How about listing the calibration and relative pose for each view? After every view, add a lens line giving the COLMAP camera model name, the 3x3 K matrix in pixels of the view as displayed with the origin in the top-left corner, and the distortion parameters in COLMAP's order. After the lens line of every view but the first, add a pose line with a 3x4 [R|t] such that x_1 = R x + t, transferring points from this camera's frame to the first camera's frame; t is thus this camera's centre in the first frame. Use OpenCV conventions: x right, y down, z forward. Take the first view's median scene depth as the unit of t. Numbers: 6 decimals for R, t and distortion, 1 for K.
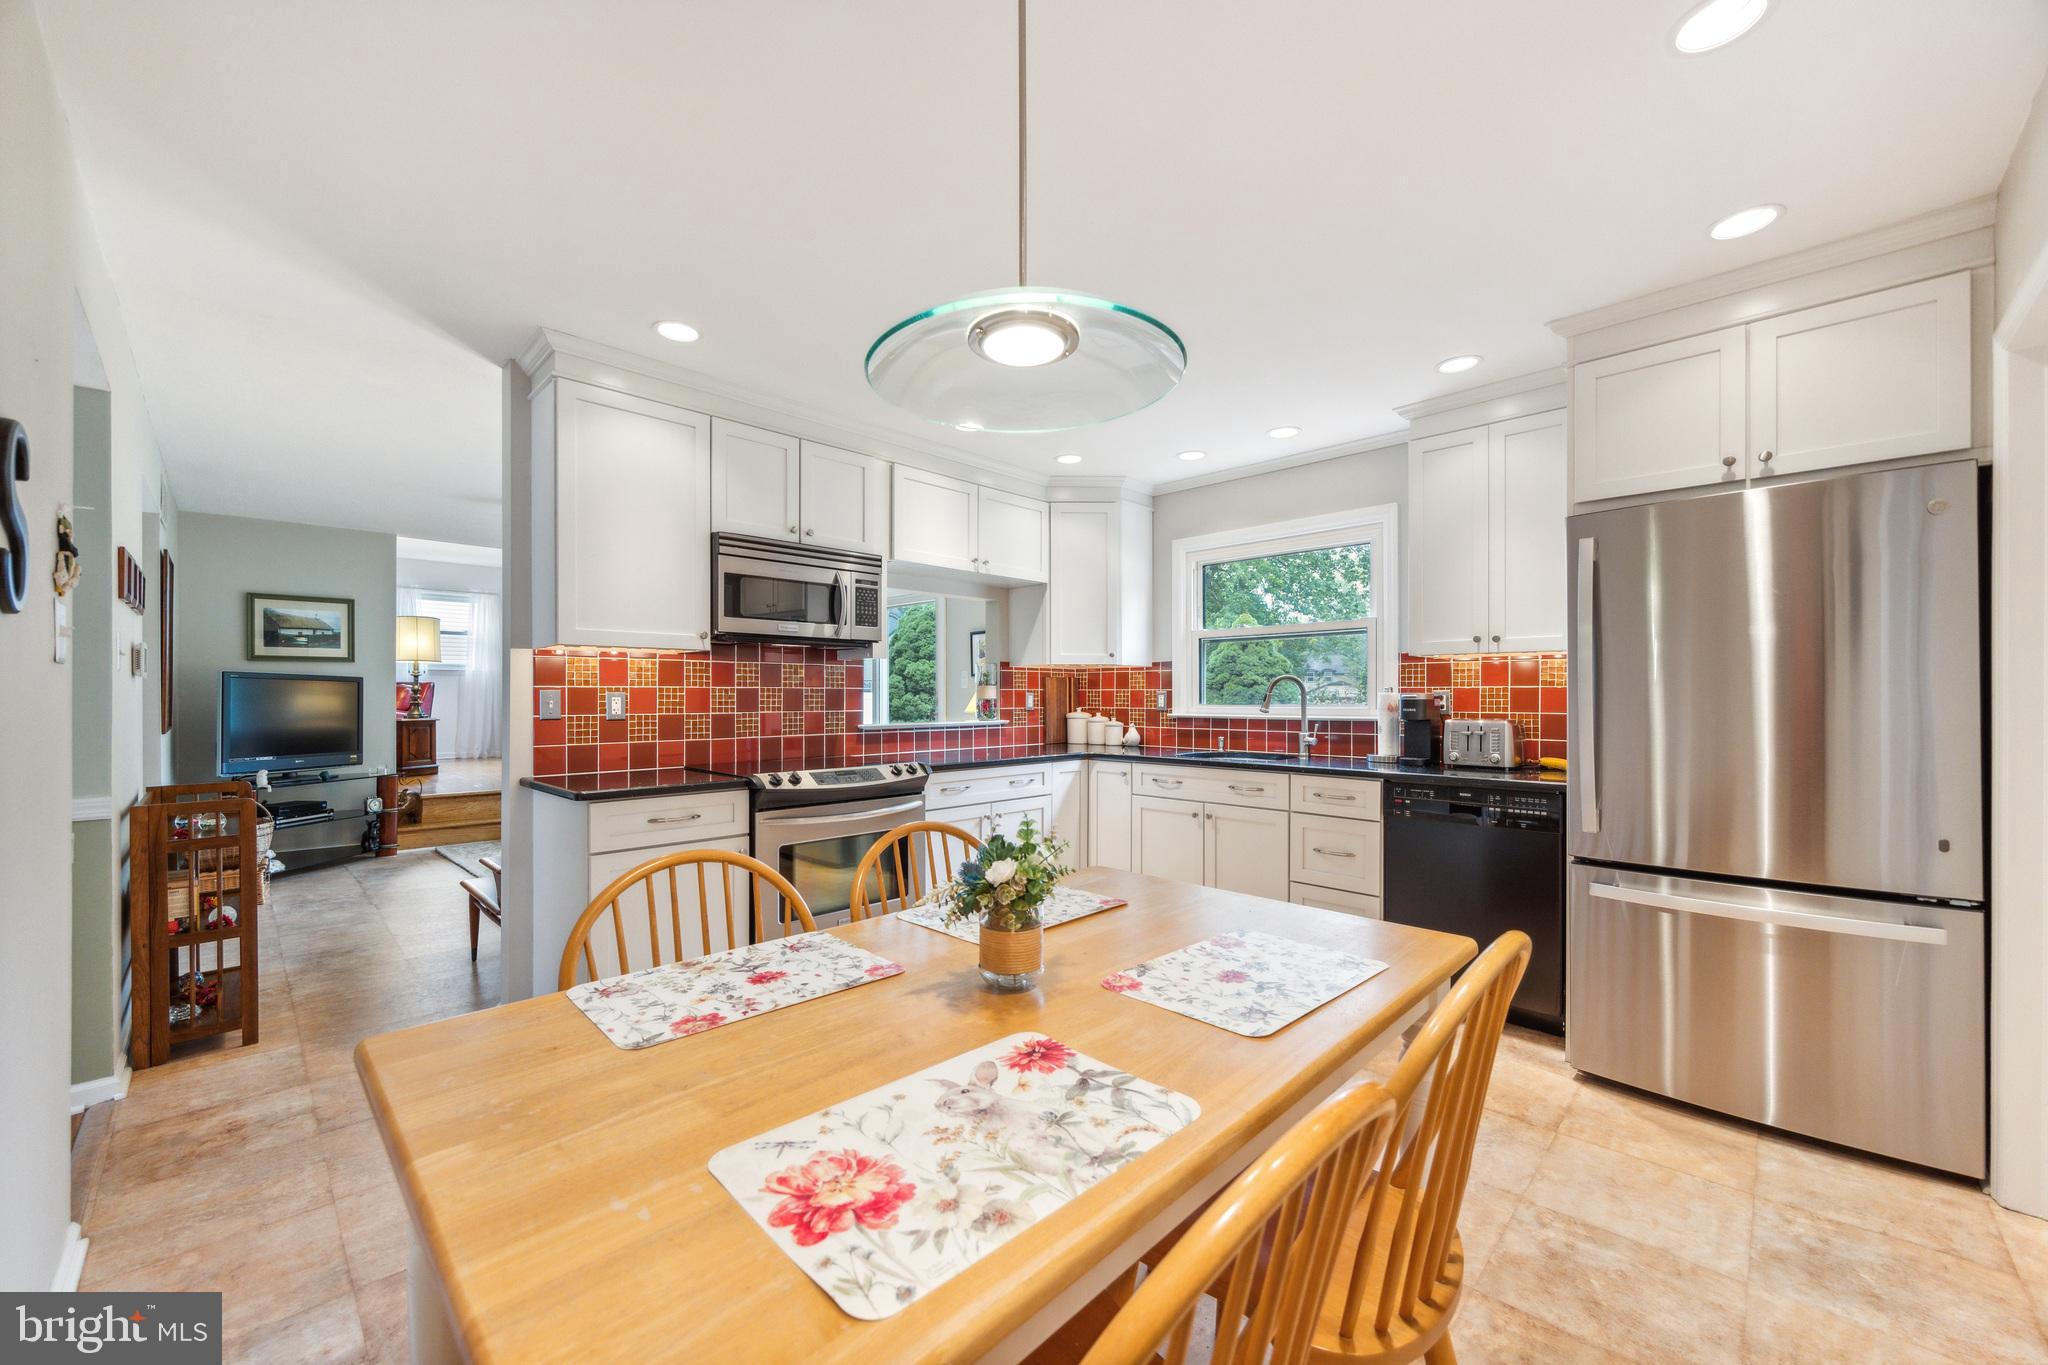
lens RADIAL K [[806.1, 0, 1028.2], [0, 806.1, 697.7], [0, 0, 1]] dist [-0.000005, -0.000052]
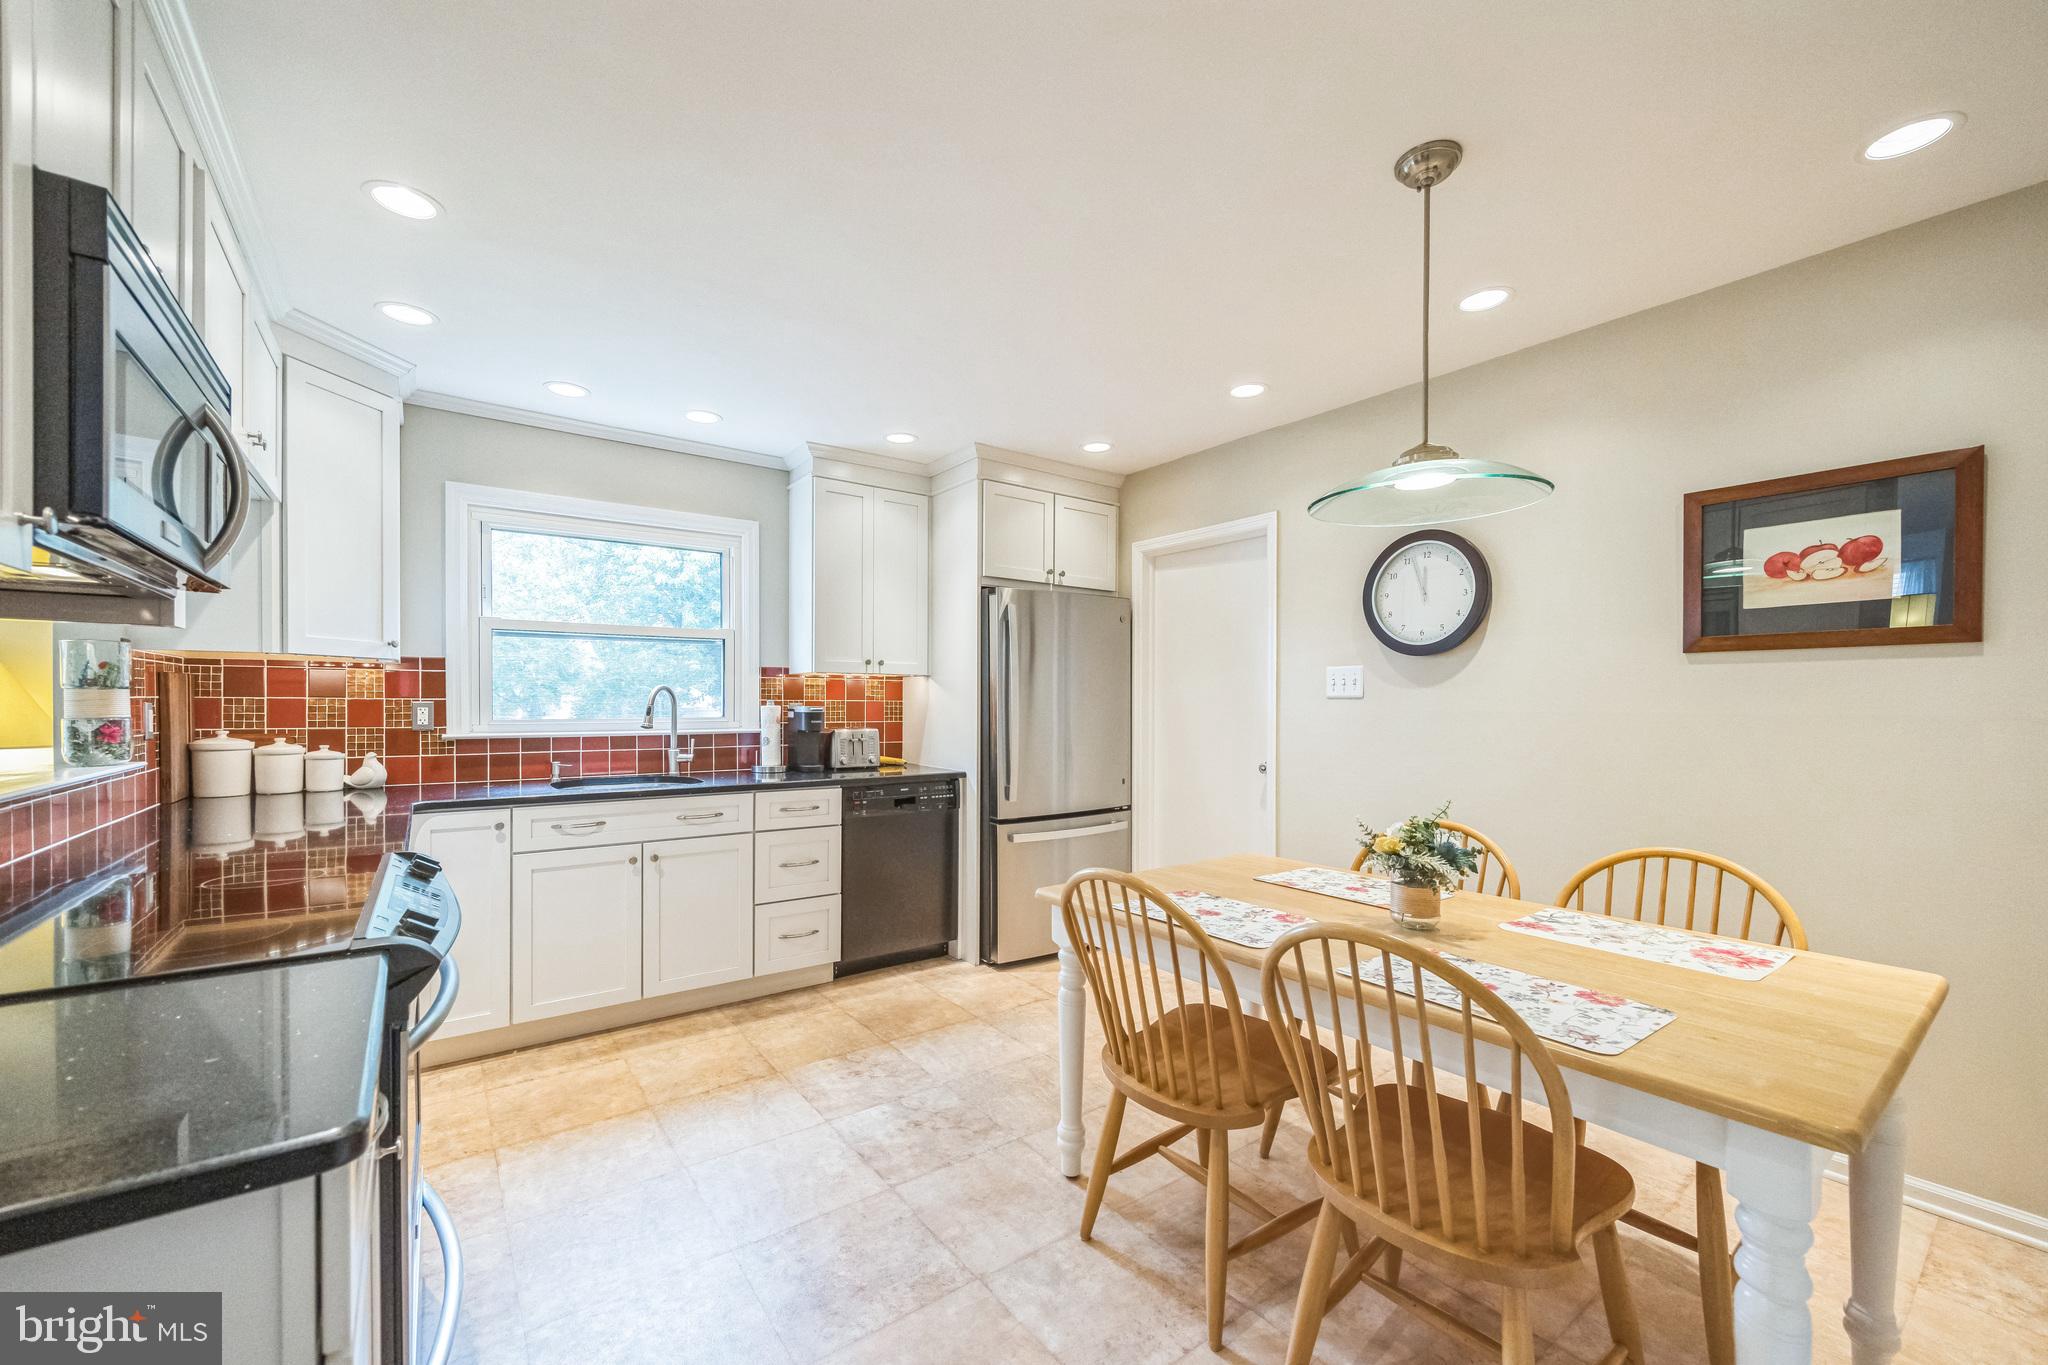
lens RADIAL K [[806.1, 0, 1028.2], [0, 806.1, 697.7], [0, 0, 1]] dist [-0.000005, -0.000052]
pose [[0.144857, 0.003770, 0.989445, -0.530828], [-0.004772, 0.999984, -0.003112, -0.014208], [-0.989441, -0.004271, 0.144873, 0.510551]]
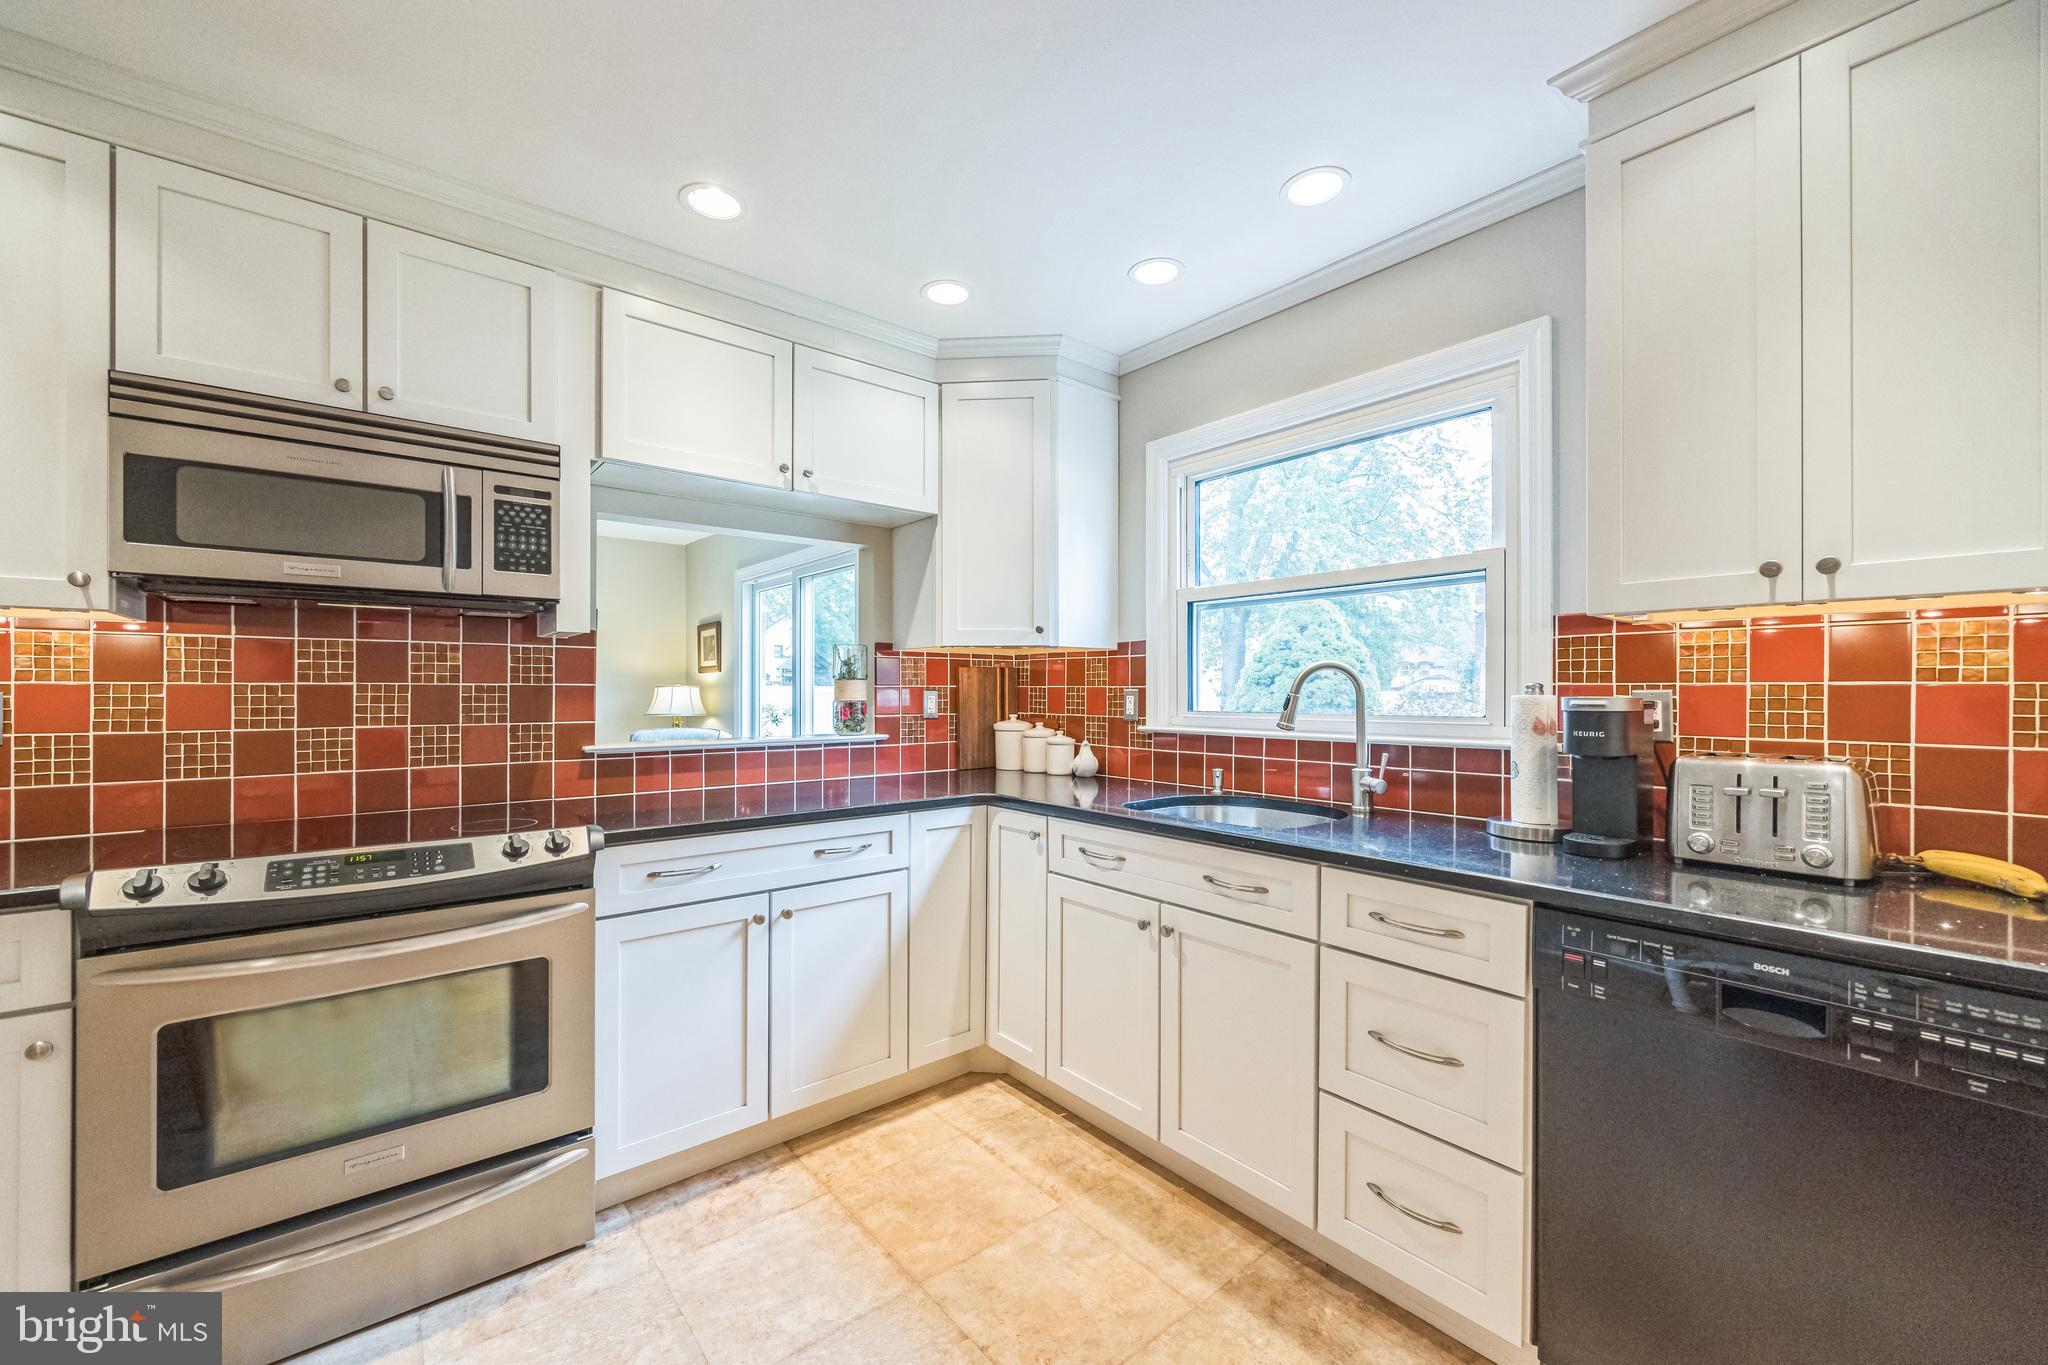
lens RADIAL K [[802.5, 0, 1028.0], [0, 802.5, 690.5], [0, 0, 1]] dist [-0.000130, 0.000069]
pose [[0.994640, 0.001200, -0.103390, 0.188891], [-0.001325, 0.999998, -0.001148, -0.007799], [0.103389, 0.001278, 0.994640, 0.476018]]
